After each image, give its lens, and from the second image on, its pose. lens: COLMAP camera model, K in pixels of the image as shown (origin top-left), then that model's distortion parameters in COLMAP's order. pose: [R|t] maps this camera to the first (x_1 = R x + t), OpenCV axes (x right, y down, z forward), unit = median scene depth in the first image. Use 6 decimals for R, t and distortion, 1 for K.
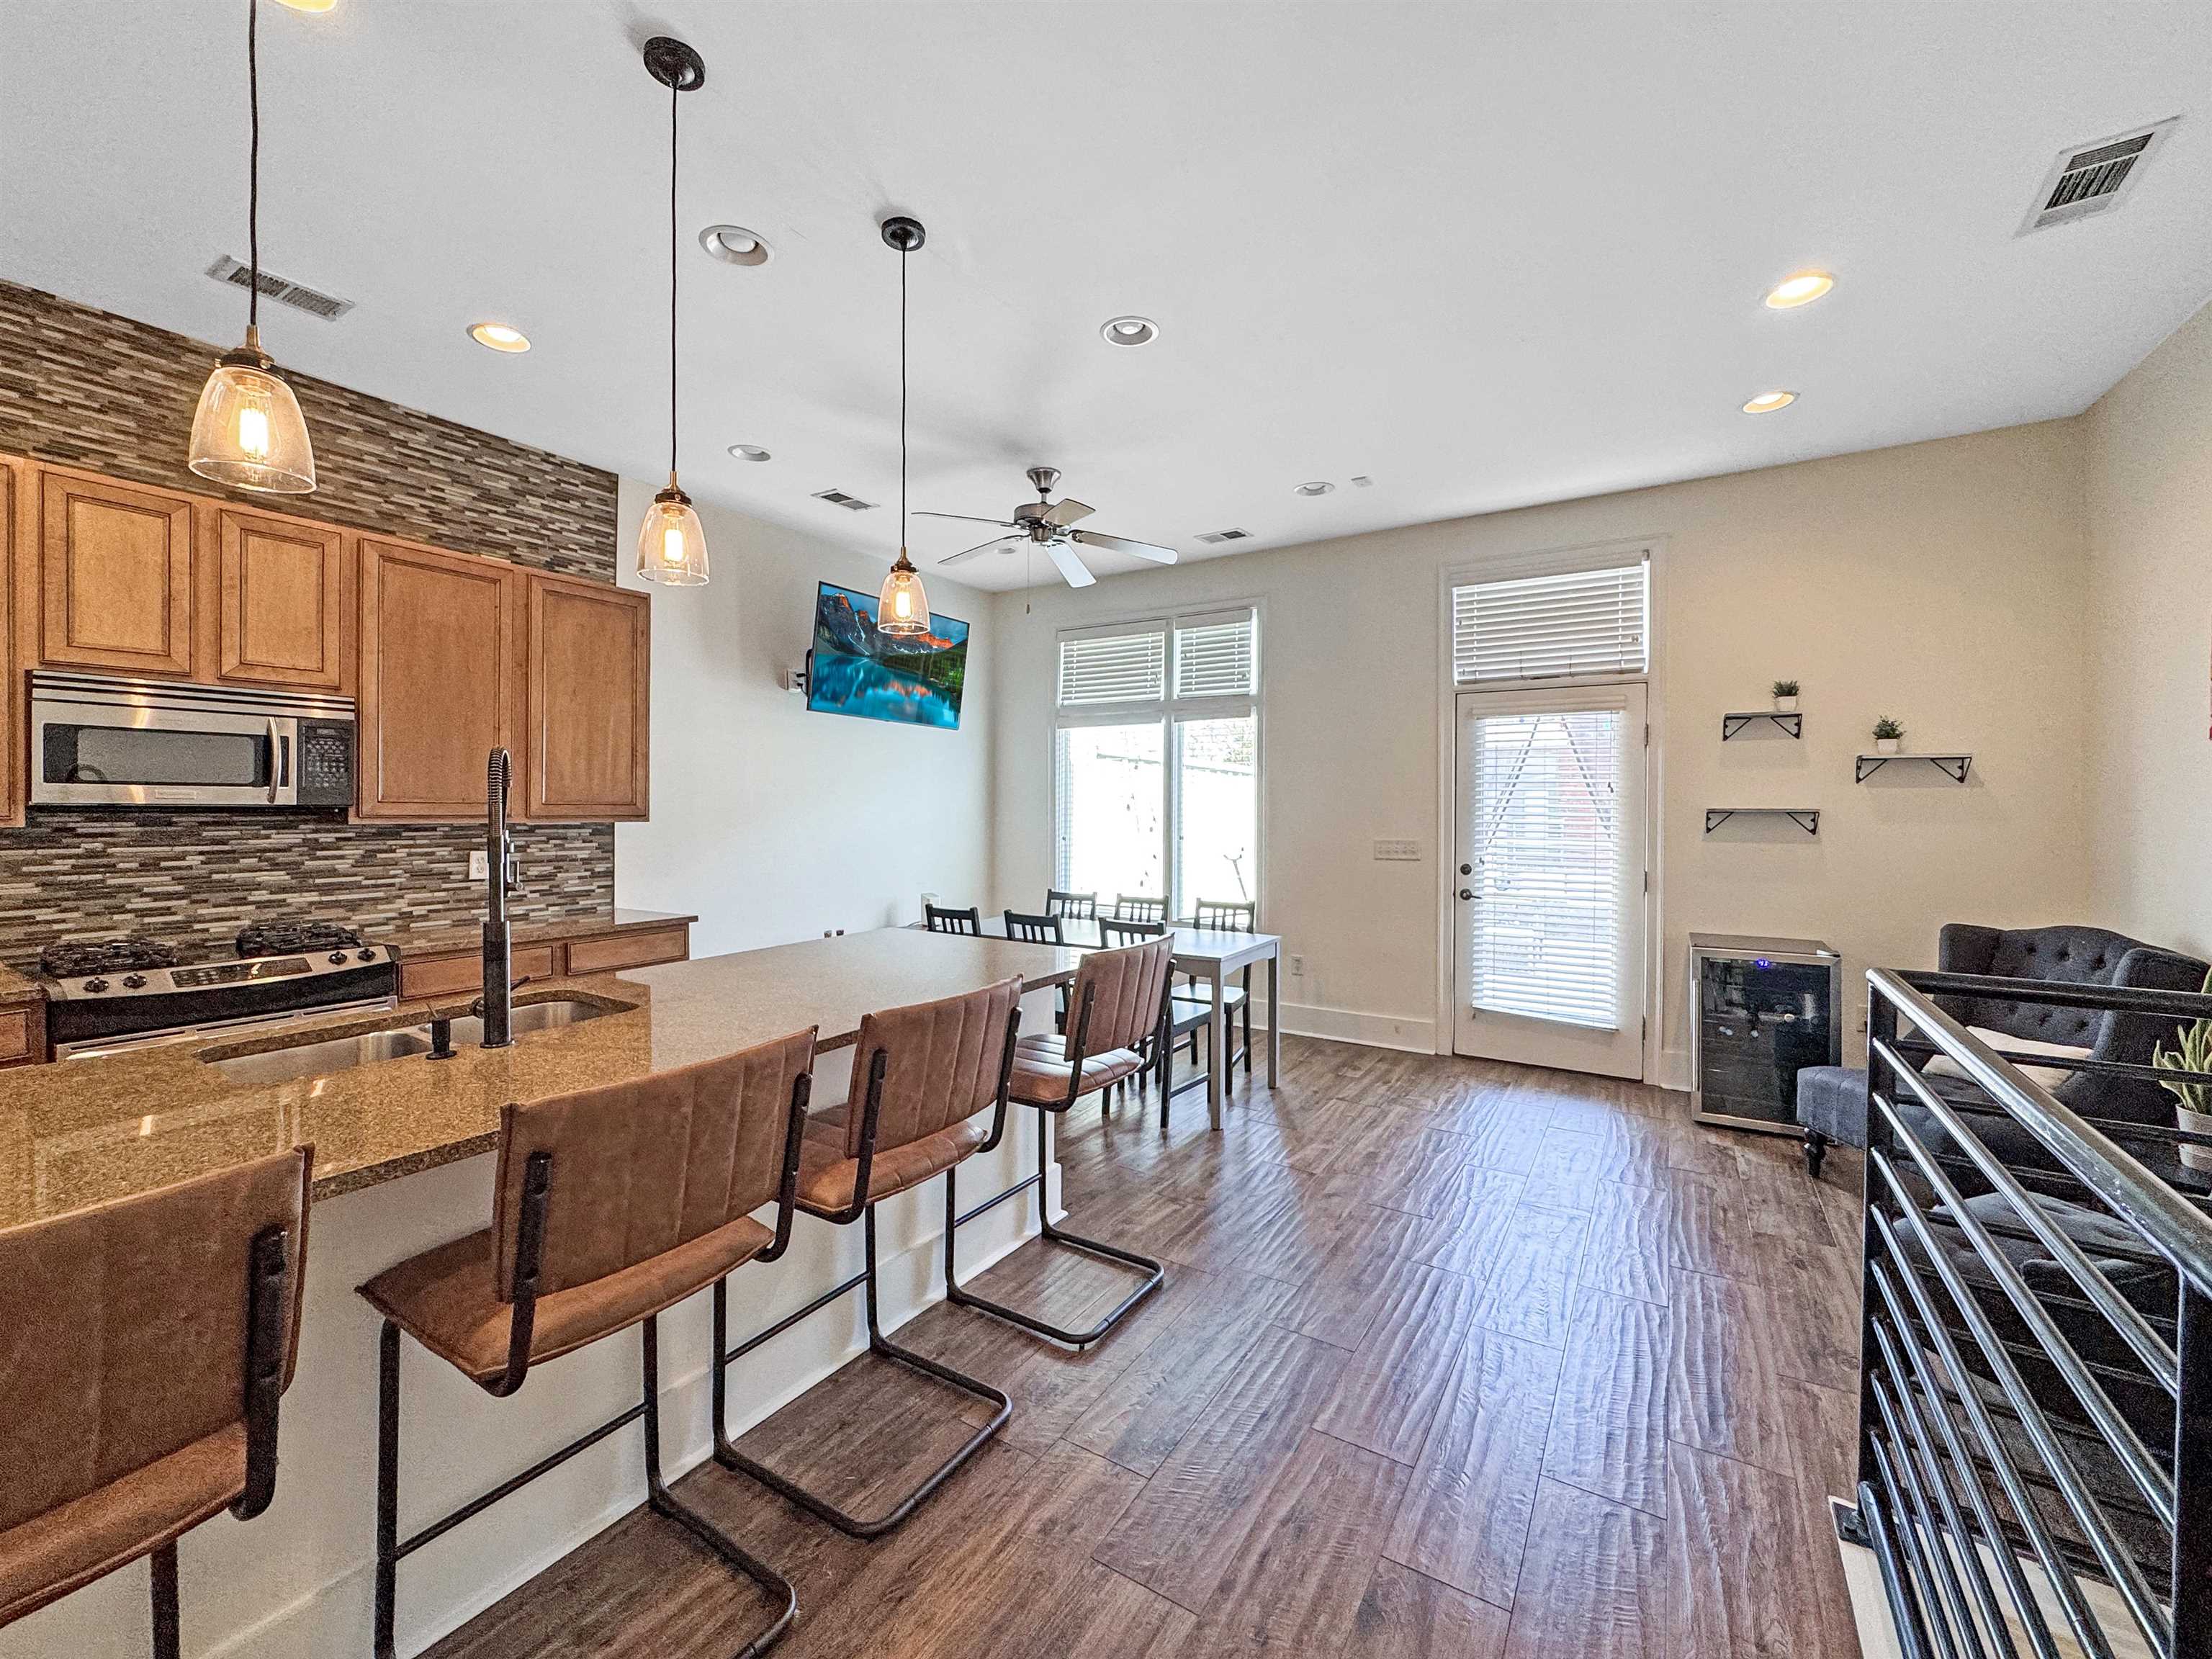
lens RADIAL K [[913.5, 0, 1099.1], [0, 913.5, 816.0], [0, 0, 1]] dist [-0.001145, -0.000100]
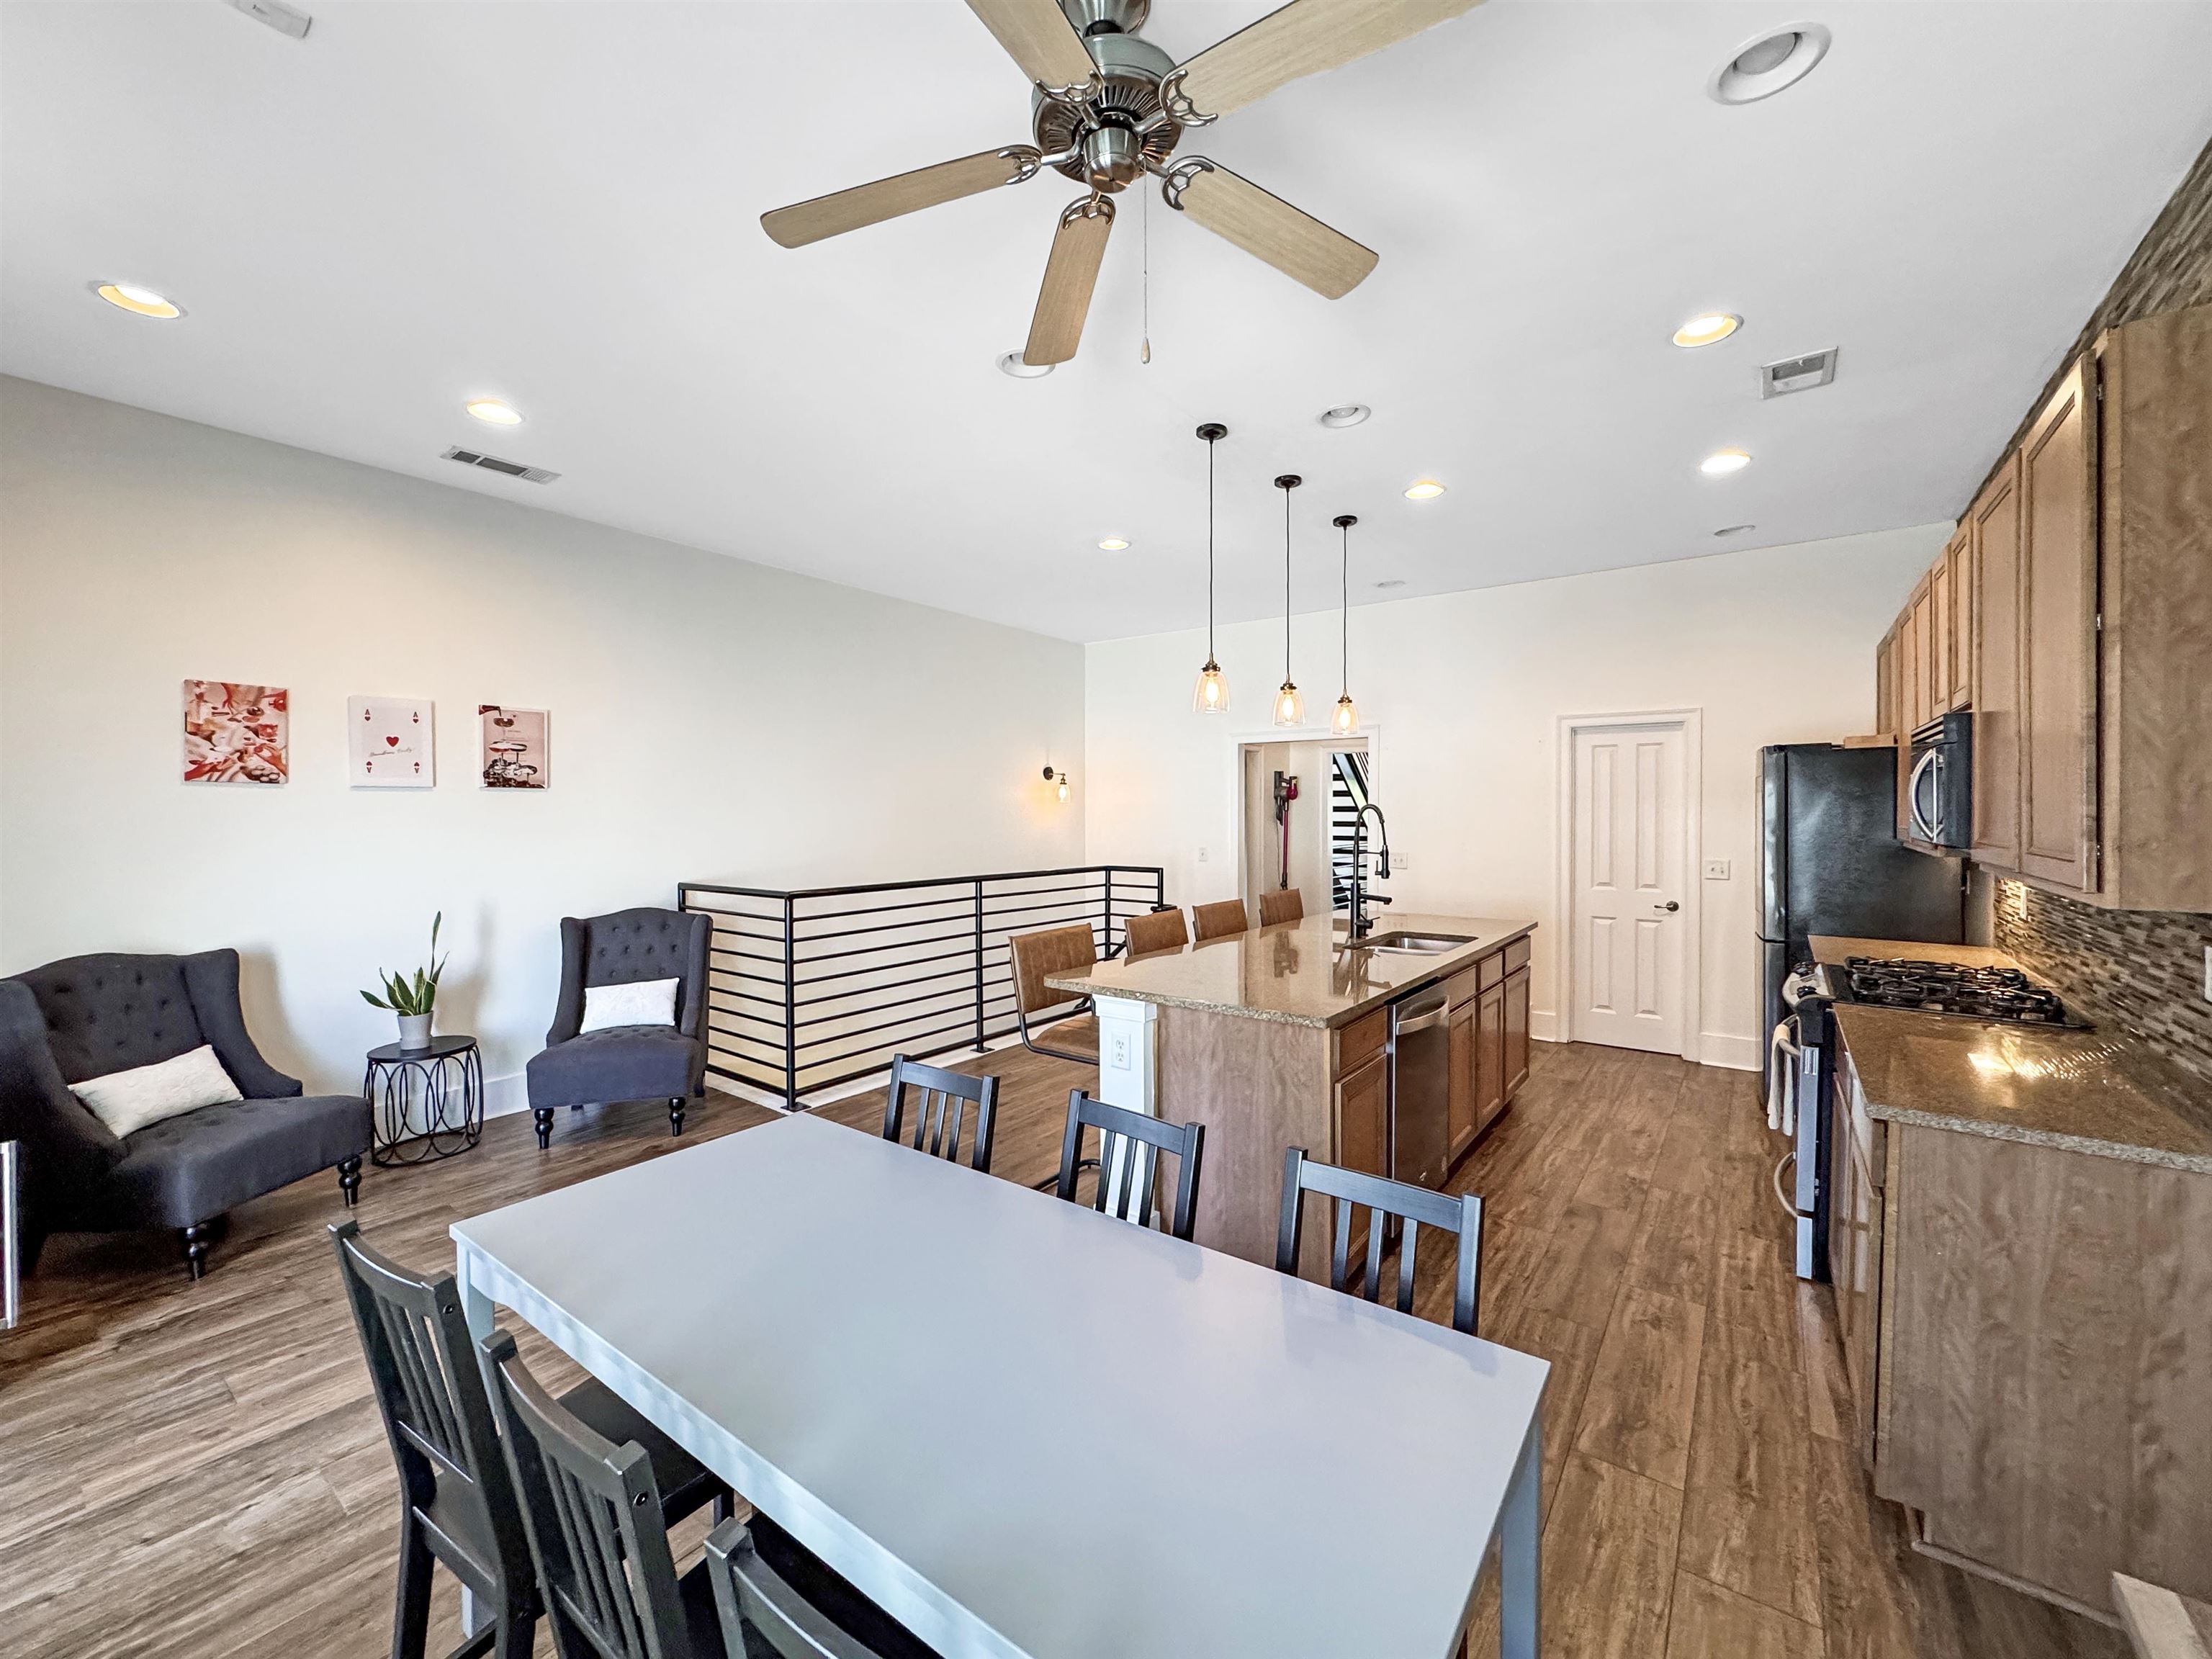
lens RADIAL K [[890.3, 0, 1106.8], [0, 890.3, 818.7], [0, 0, 1]] dist [-0.002024, 0.000073]
pose [[-0.997363, -0.003149, 0.072500, -0.094419], [-0.001530, 0.999749, 0.022371, -0.041758], [-0.072552, 0.022201, -0.997117, 1.474145]]
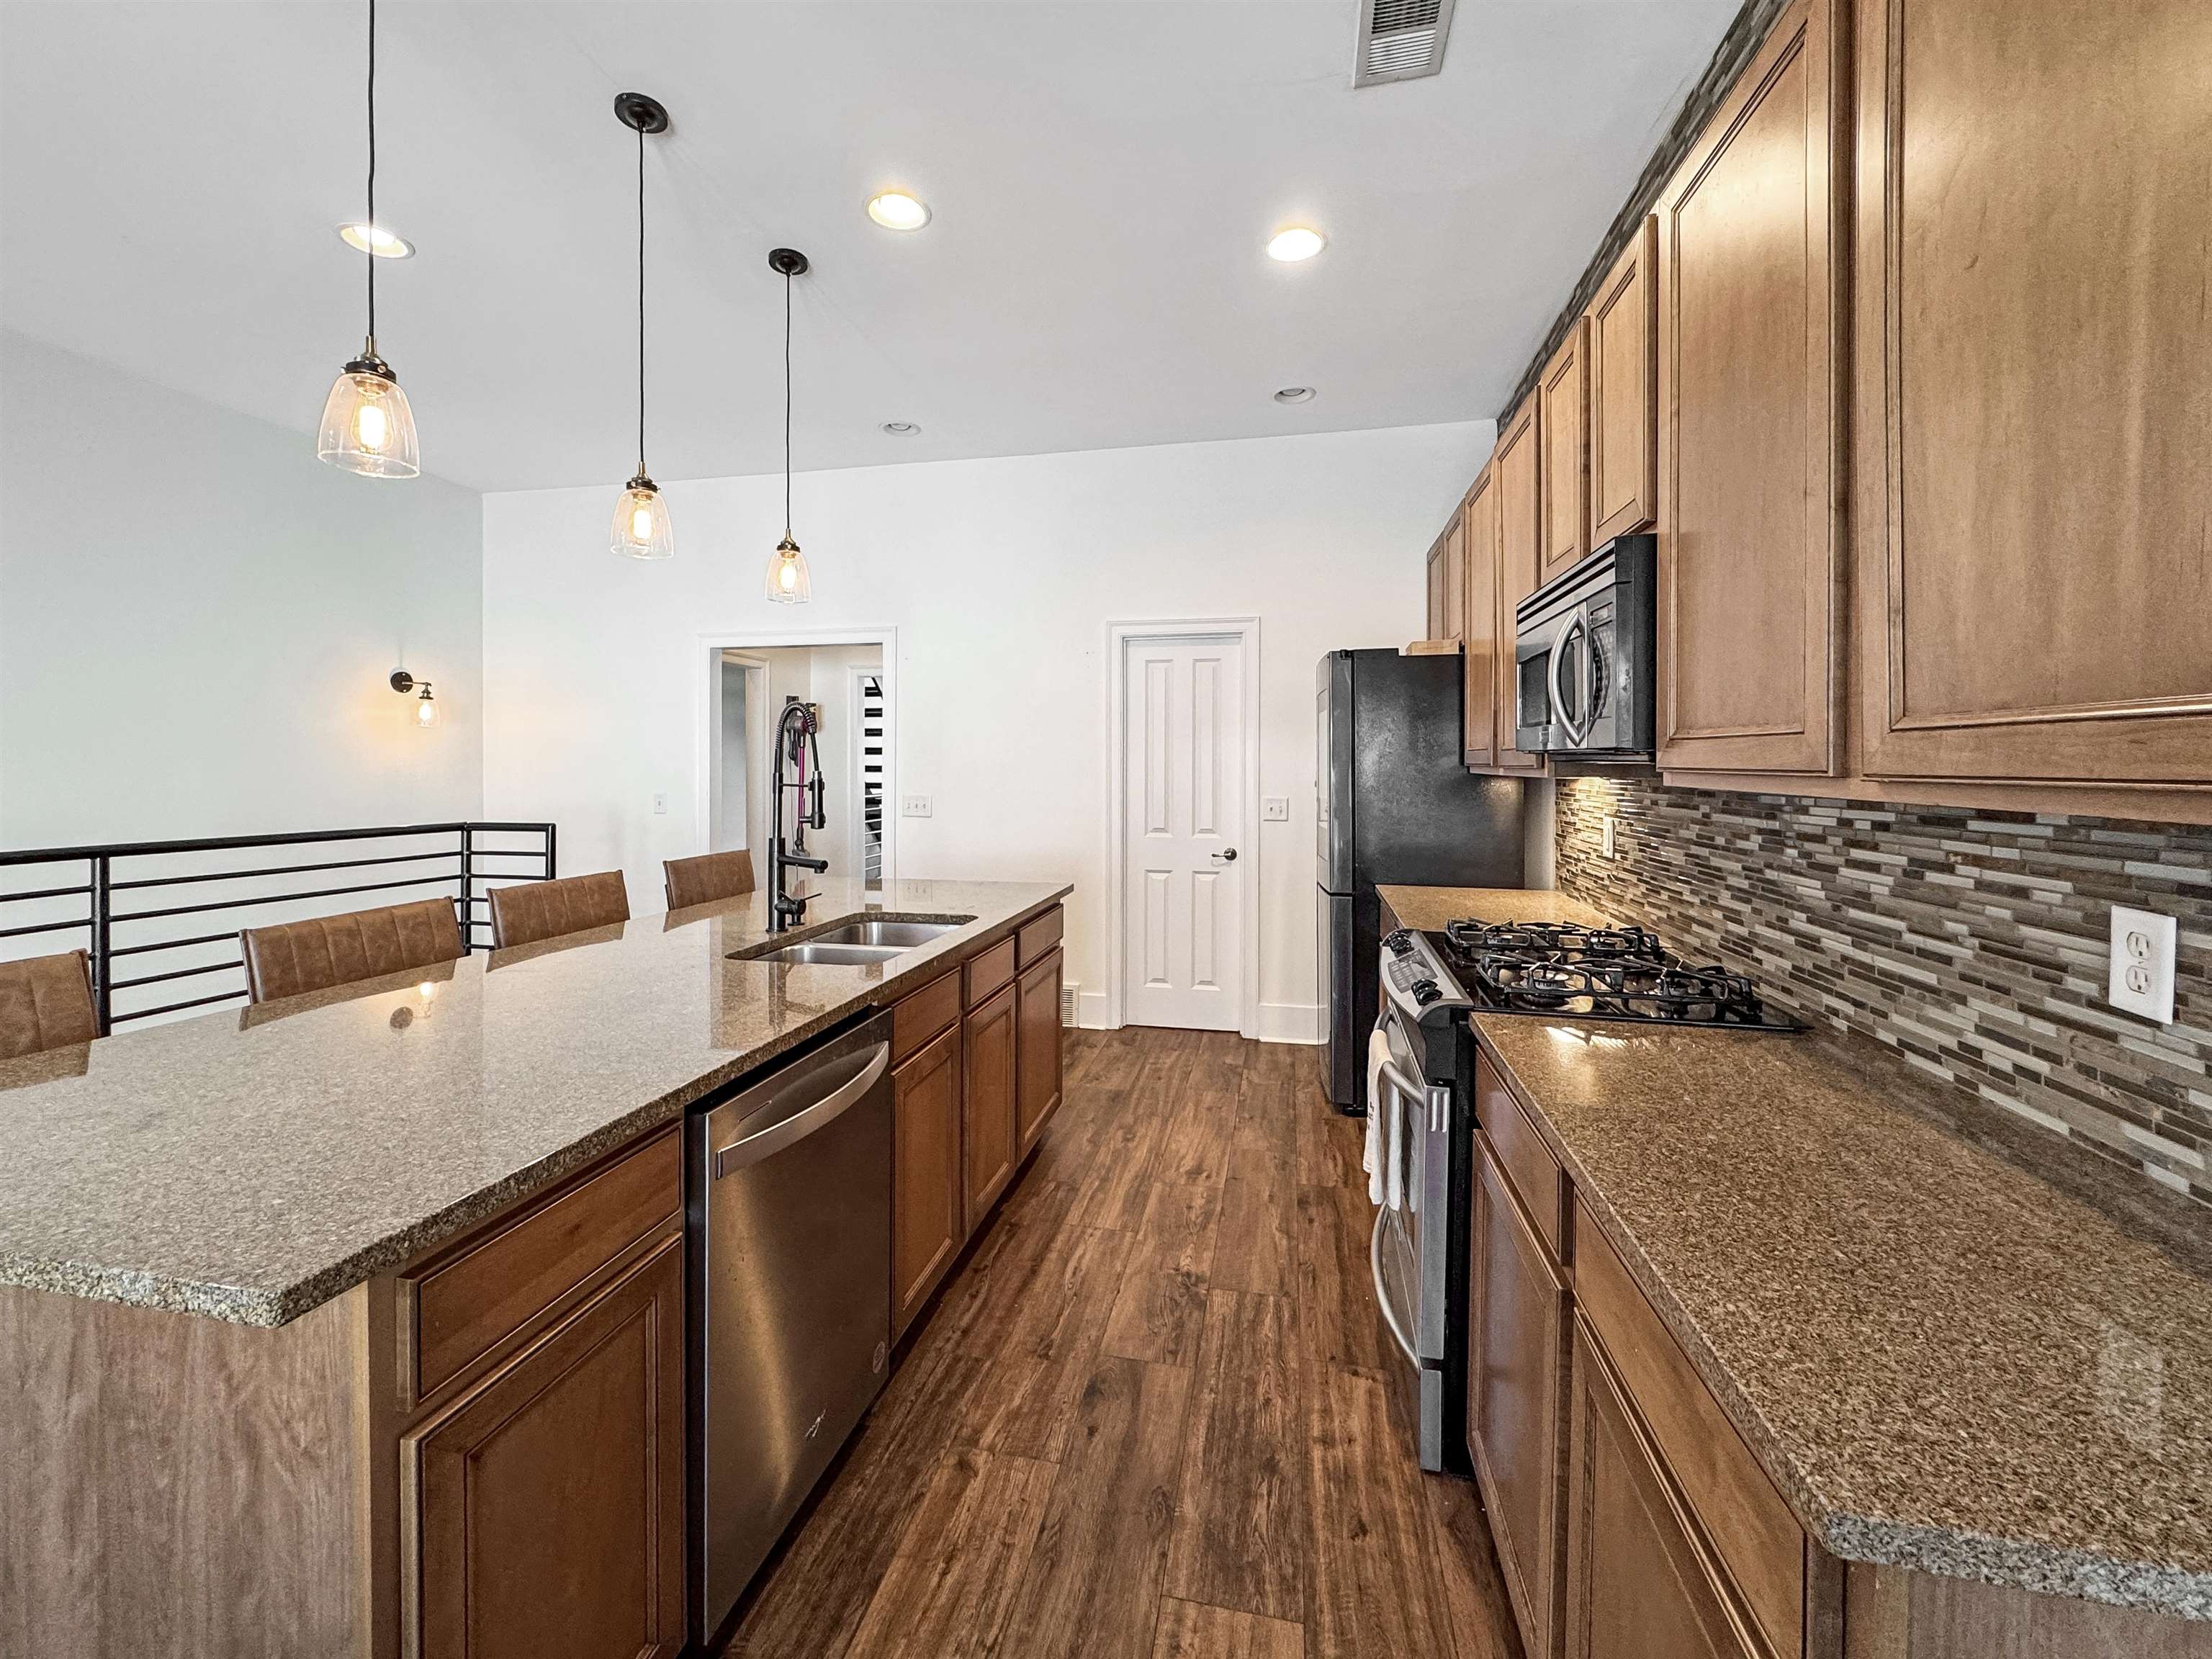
lens RADIAL K [[915.6, 0, 1097.7], [0, 915.6, 769.2], [0, 0, 1]] dist [-0.000805, -0.000013]
pose [[-0.936787, -0.003516, -0.349881, -0.288877], [-0.009243, 0.999849, 0.014699, -0.003420], [0.349777, 0.017003, -0.936679, 1.095401]]
